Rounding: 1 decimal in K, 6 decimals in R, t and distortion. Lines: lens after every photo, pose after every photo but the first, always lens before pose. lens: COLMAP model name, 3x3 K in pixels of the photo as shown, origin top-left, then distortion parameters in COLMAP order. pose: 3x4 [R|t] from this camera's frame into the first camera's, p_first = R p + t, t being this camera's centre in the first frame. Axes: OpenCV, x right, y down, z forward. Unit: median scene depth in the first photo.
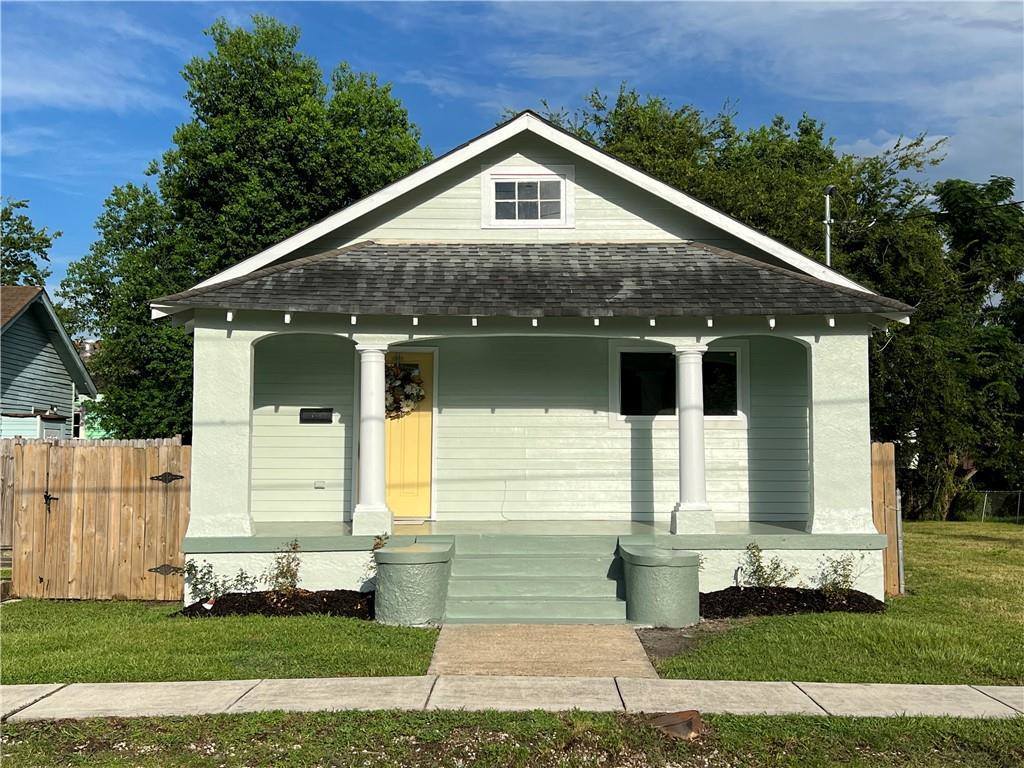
lens RADIAL K [[1231.6, 0, 512.0], [0, 1231.6, 384.0], [0, 0, 1]] dist [0.048701, 0.001661]
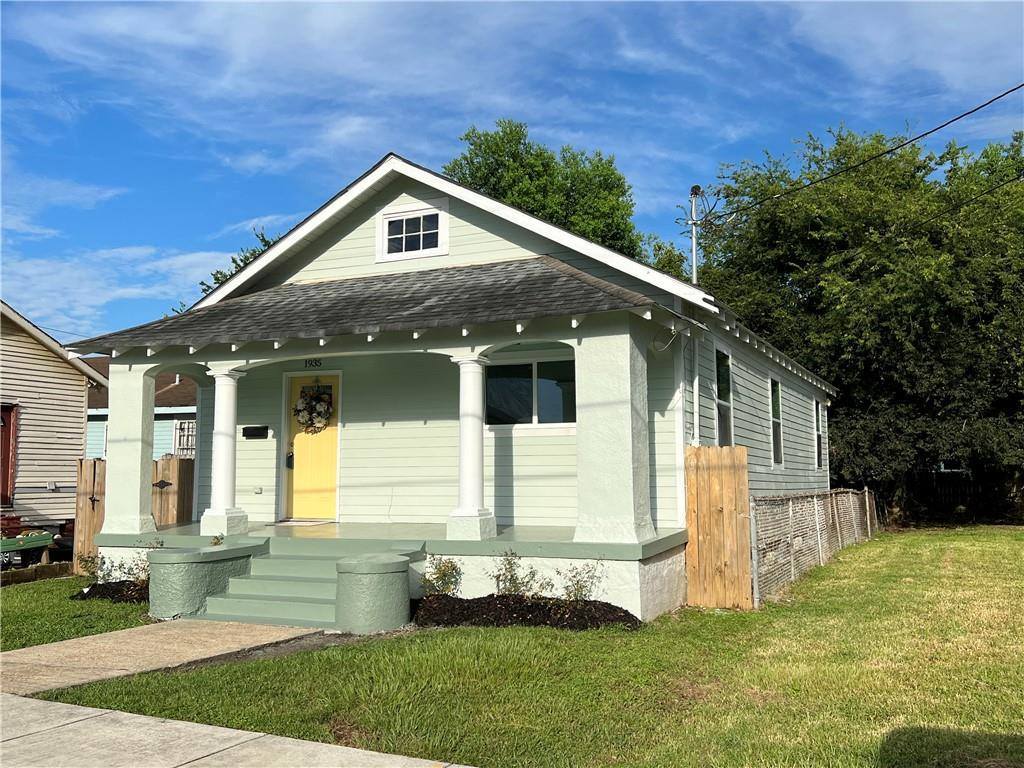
lens RADIAL K [[952.4, 0, 512.0], [0, 952.4, 384.0], [0, 0, 1]] dist [0.045563, -0.003900]
pose [[0.906040, -0.044843, -0.420809, 0.457655], [0.034516, 0.998888, -0.032130, 0.017327], [0.421781, 0.014586, 0.906580, 0.264074]]
